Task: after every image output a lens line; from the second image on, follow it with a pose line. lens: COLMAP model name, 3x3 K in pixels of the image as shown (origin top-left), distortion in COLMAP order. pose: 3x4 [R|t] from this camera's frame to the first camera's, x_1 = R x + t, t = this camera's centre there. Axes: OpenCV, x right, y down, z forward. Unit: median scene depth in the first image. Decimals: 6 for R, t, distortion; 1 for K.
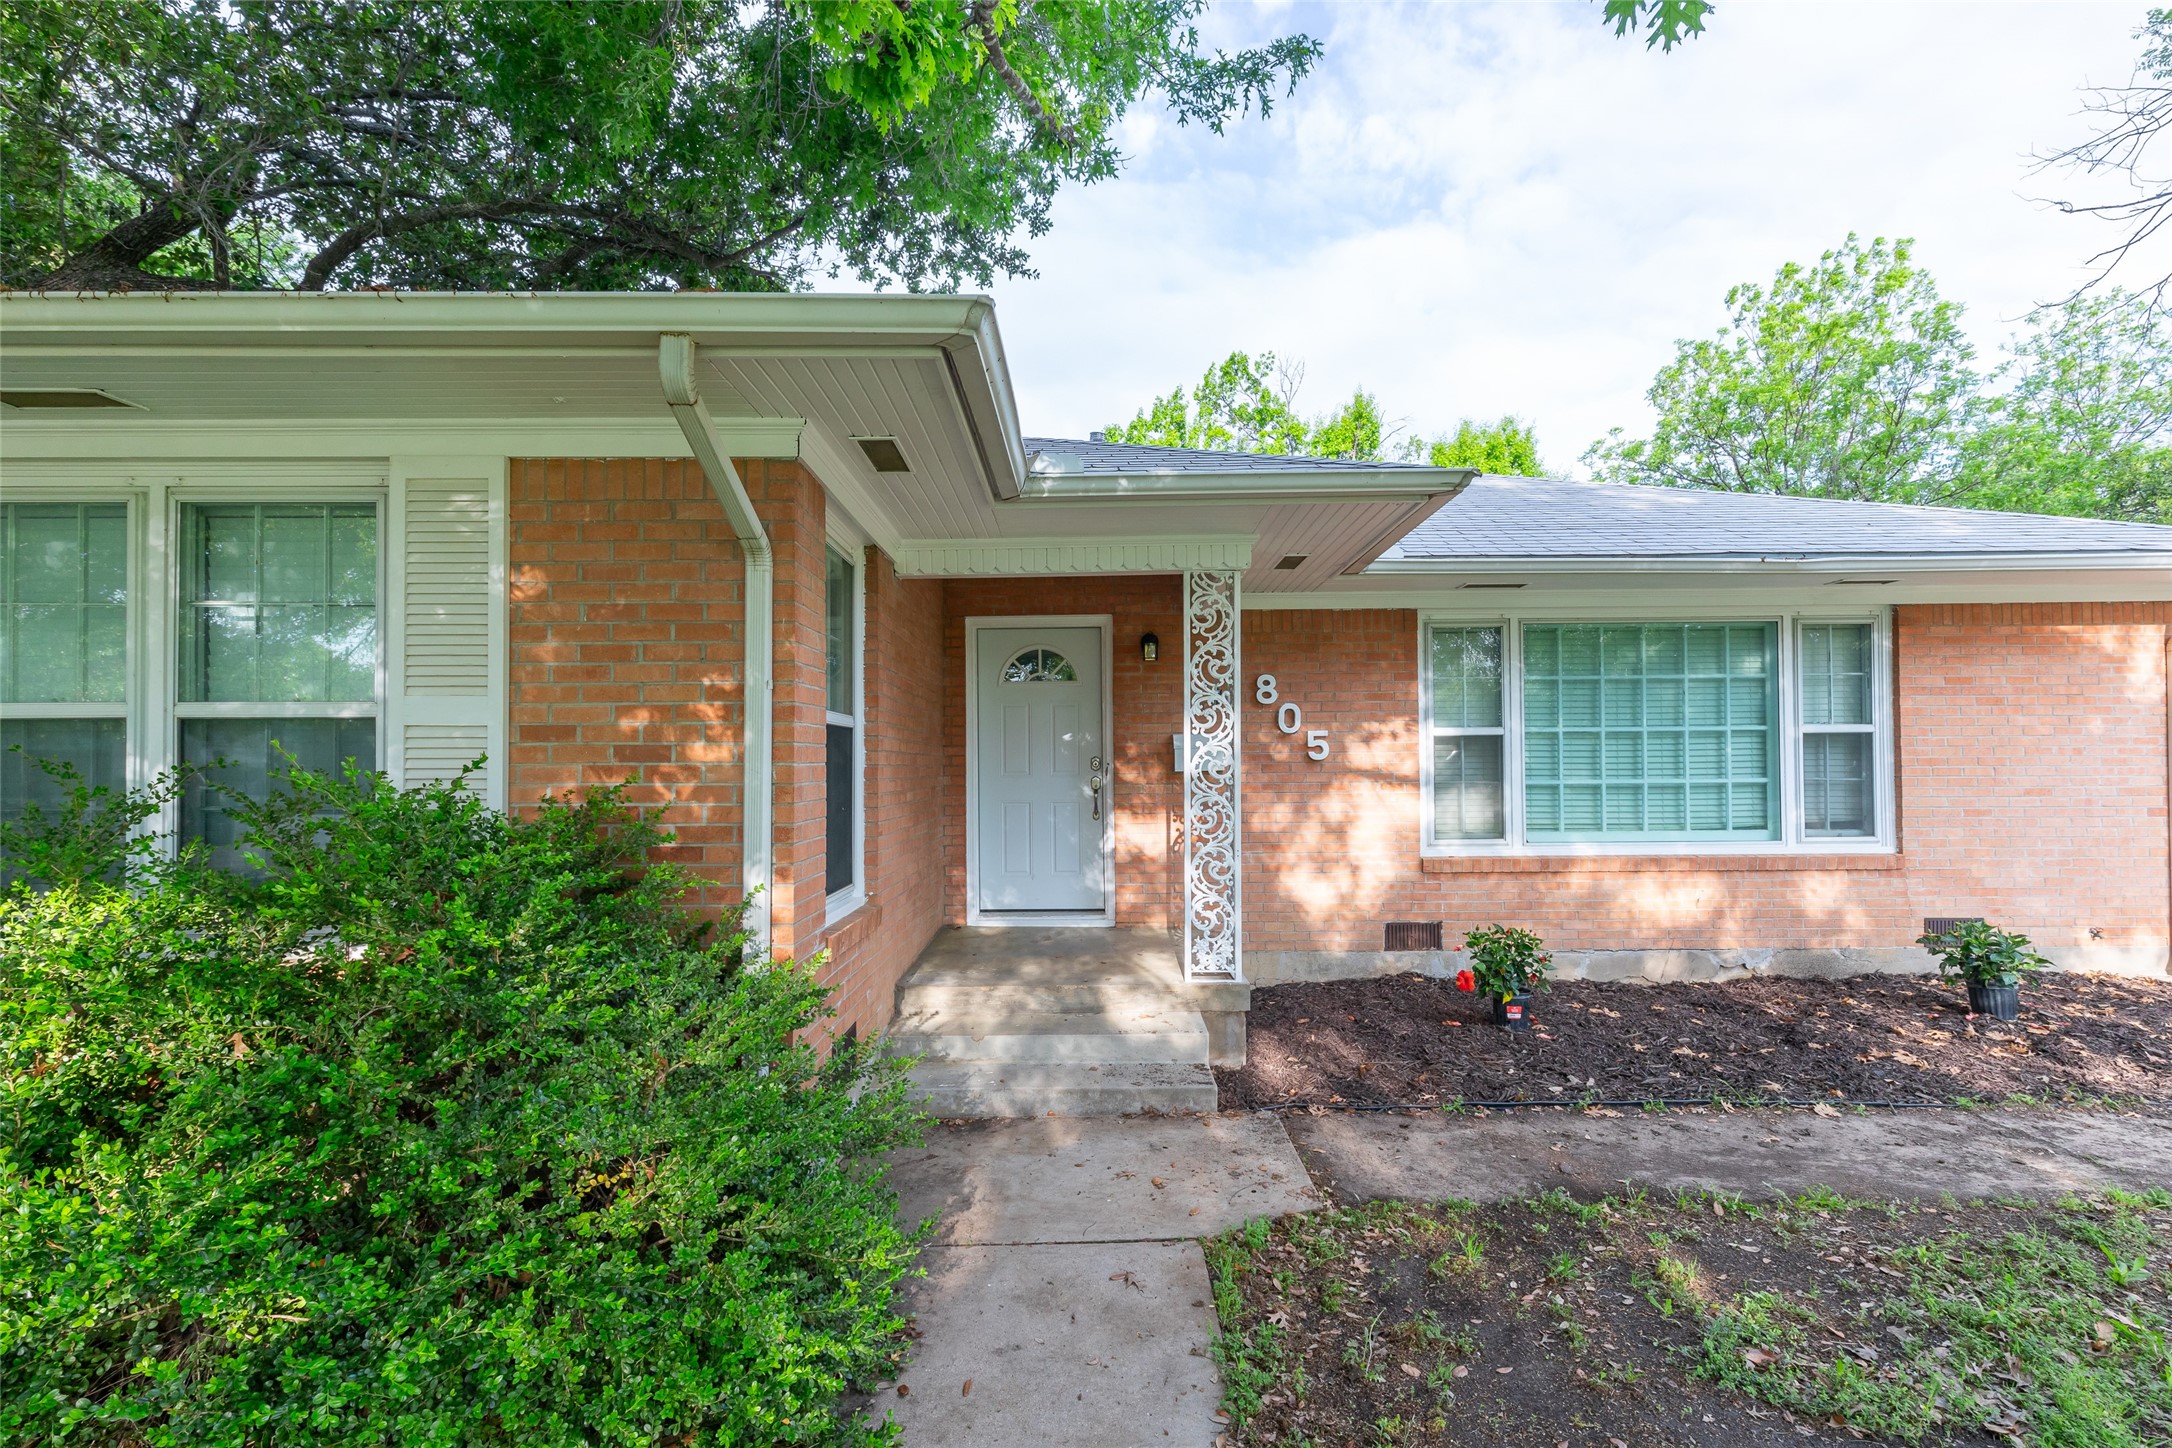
lens RADIAL K [[989.9, 0, 1091.4], [0, 989.9, 725.4], [0, 0, 1]] dist [0.012697, -0.003399]
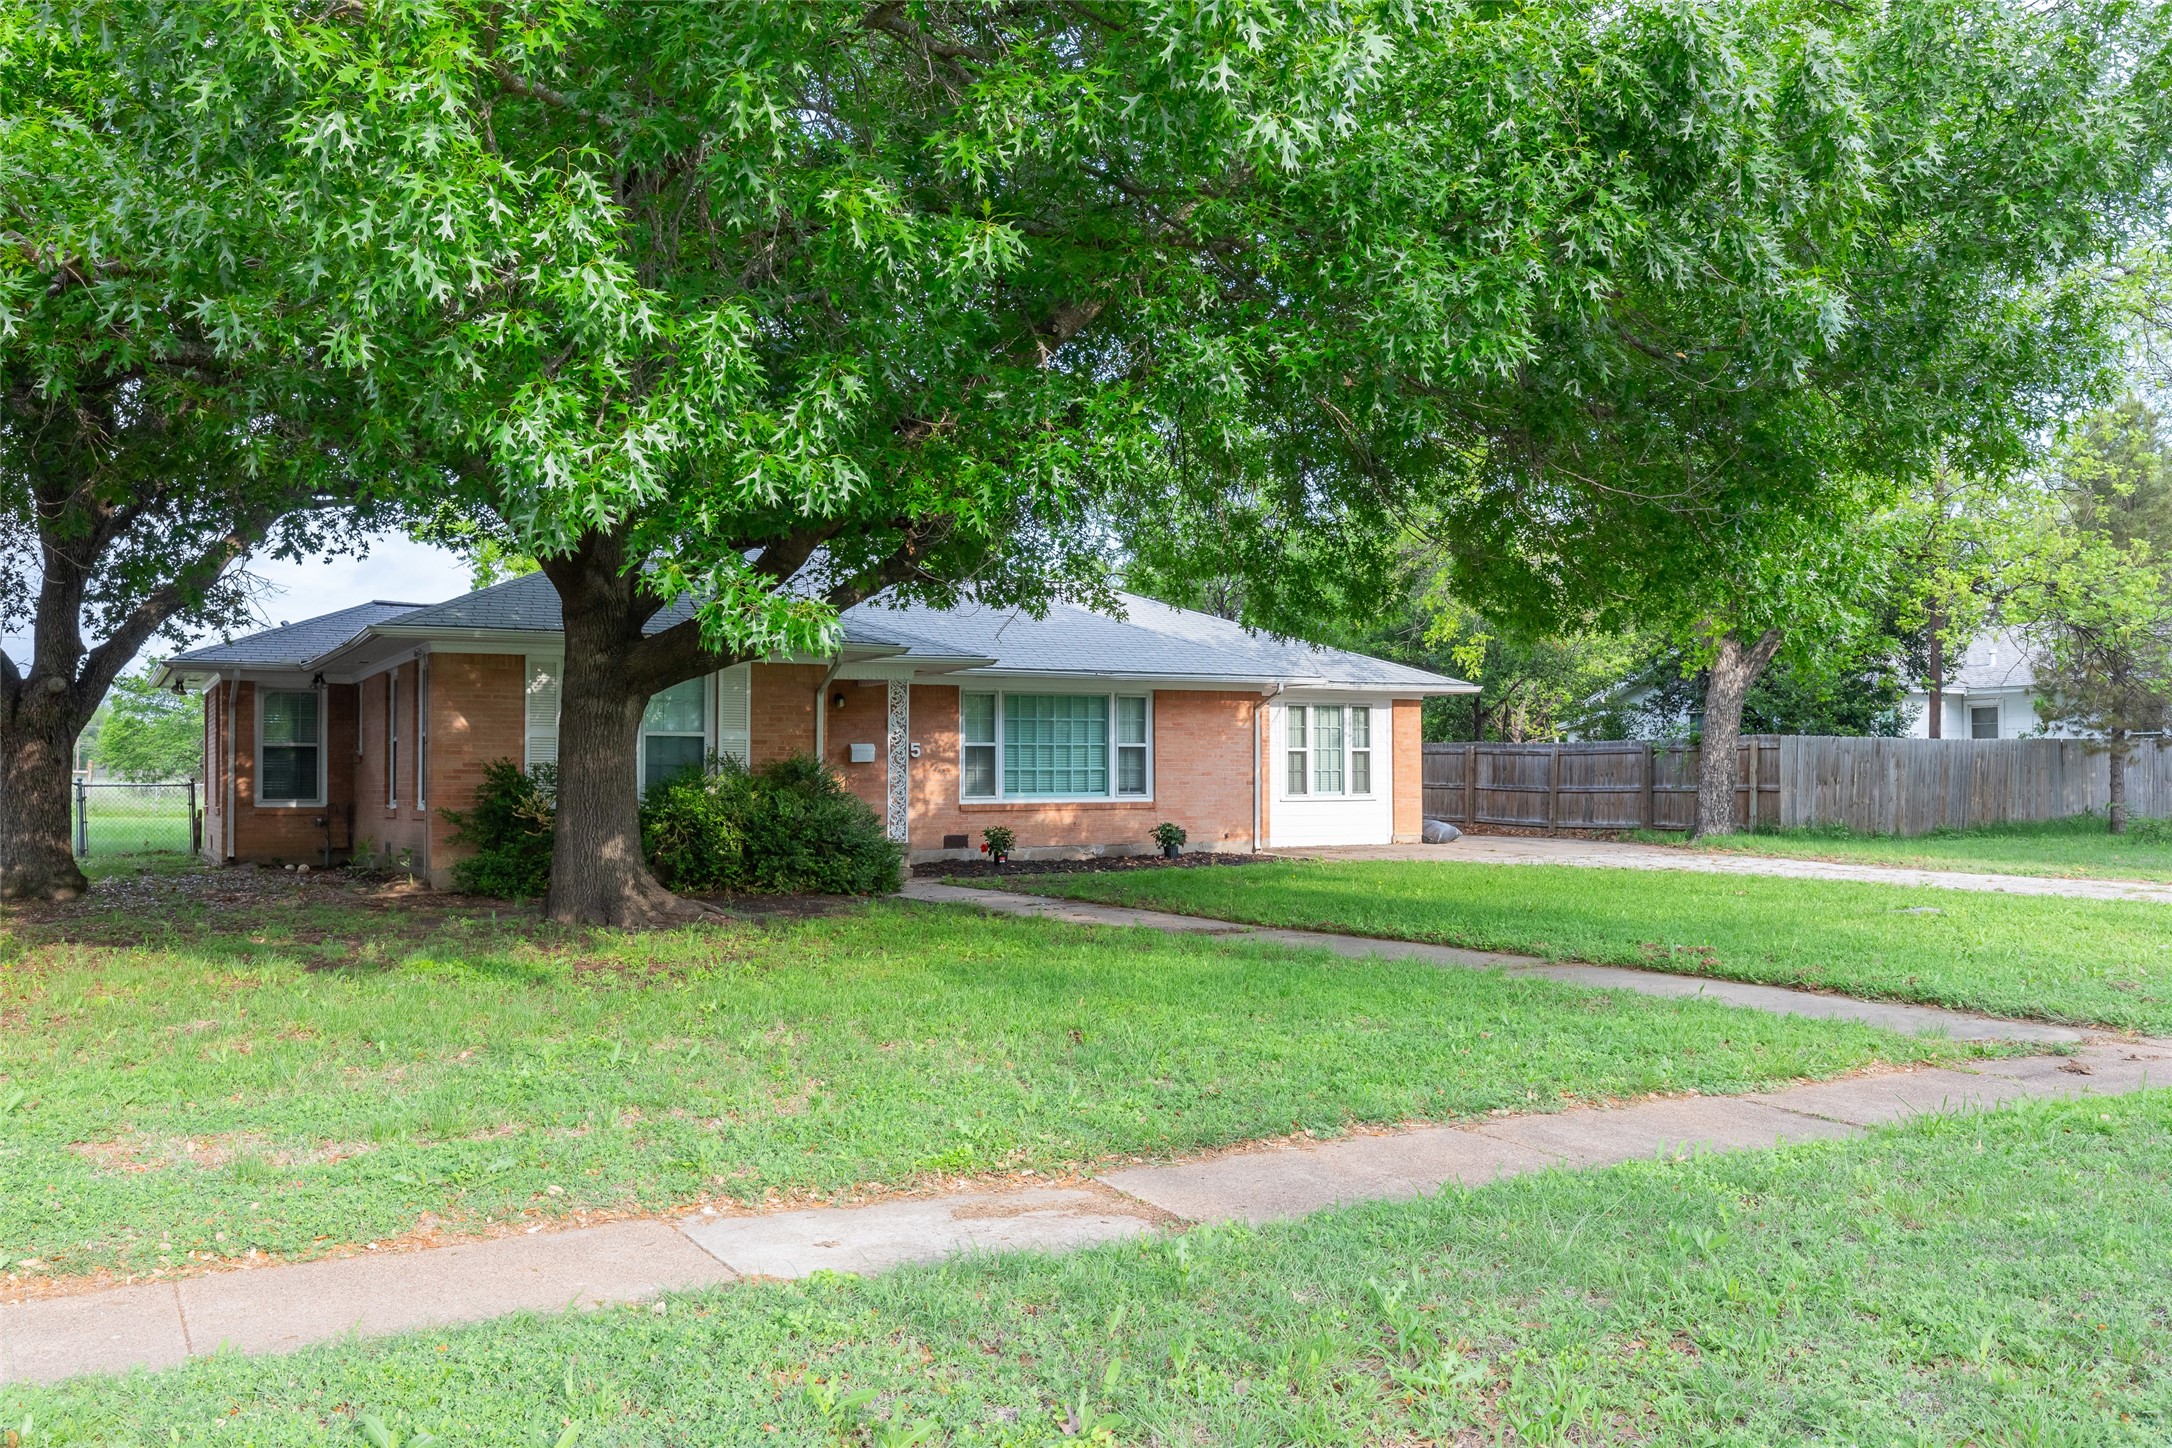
lens RADIAL K [[1875.0, 0, 1082.4], [0, 1875.0, 727.9], [0, 0, 1]] dist [0.001354, -0.000002]
pose [[0.876308, 0.016945, 0.481454, -1.351507], [-0.018225, 0.999832, -0.002016, -0.023651], [-0.481407, -0.007008, 0.876469, -2.598268]]
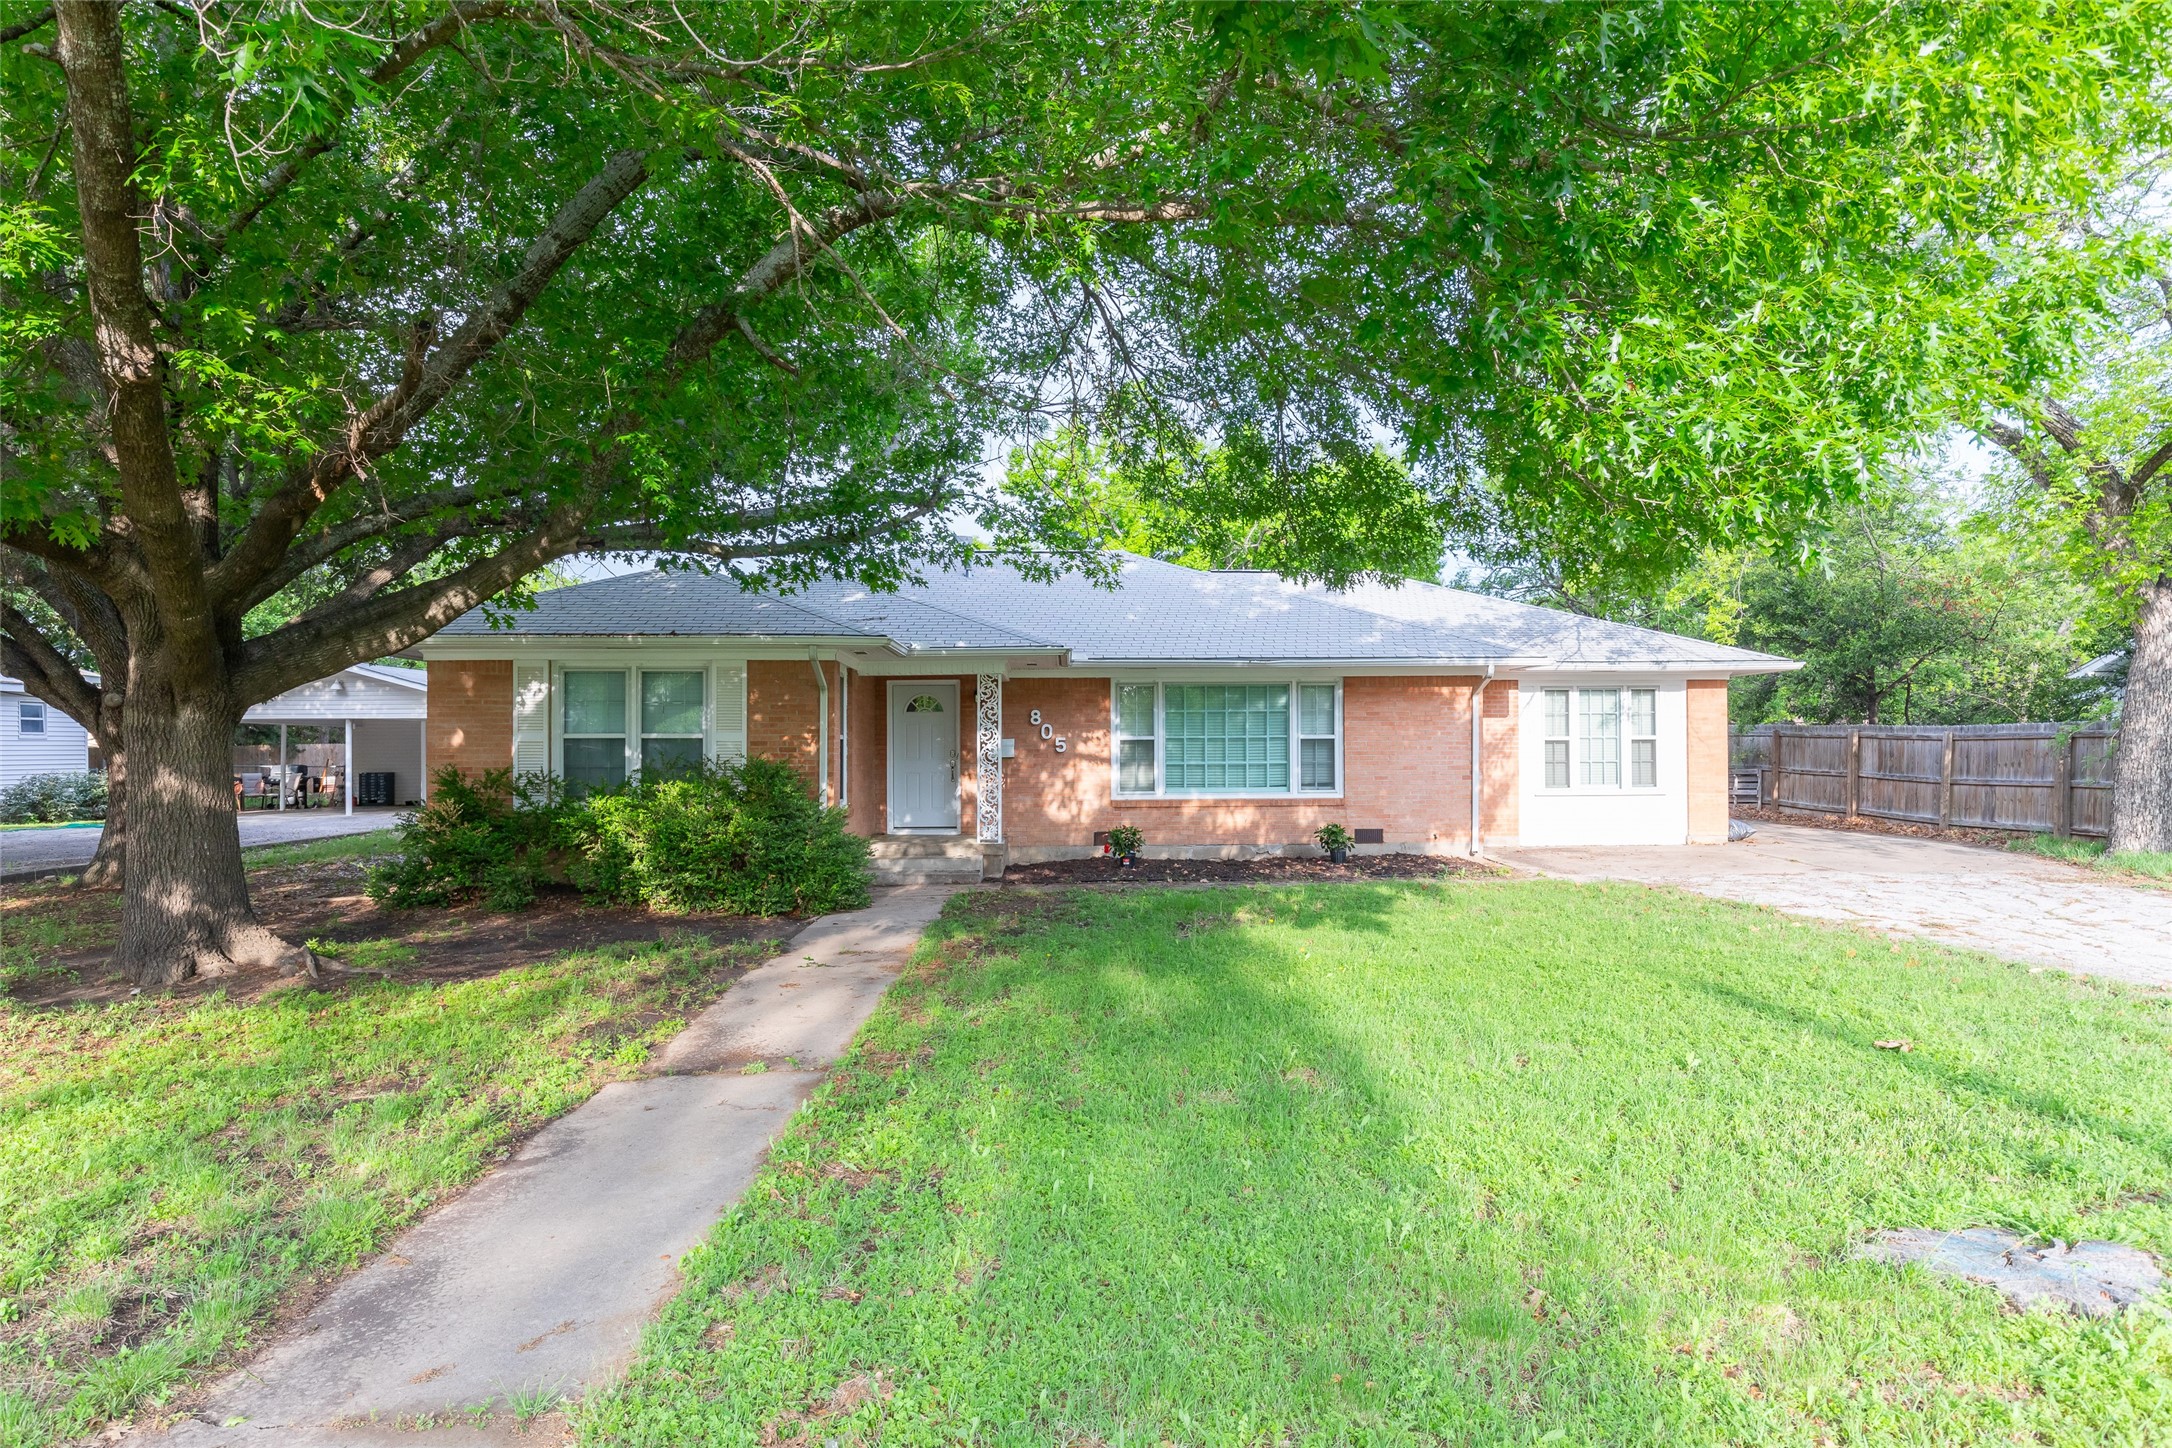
lens RADIAL K [[1301.5, 0, 1093.4], [0, 1301.5, 725.7], [0, 0, 1]] dist [-0.001966, 0.000891]
pose [[0.999565, 0.002891, 0.029353, 0.216700], [-0.003431, 0.999825, 0.018368, -0.065998], [-0.029295, -0.018461, 0.999400, -1.666097]]
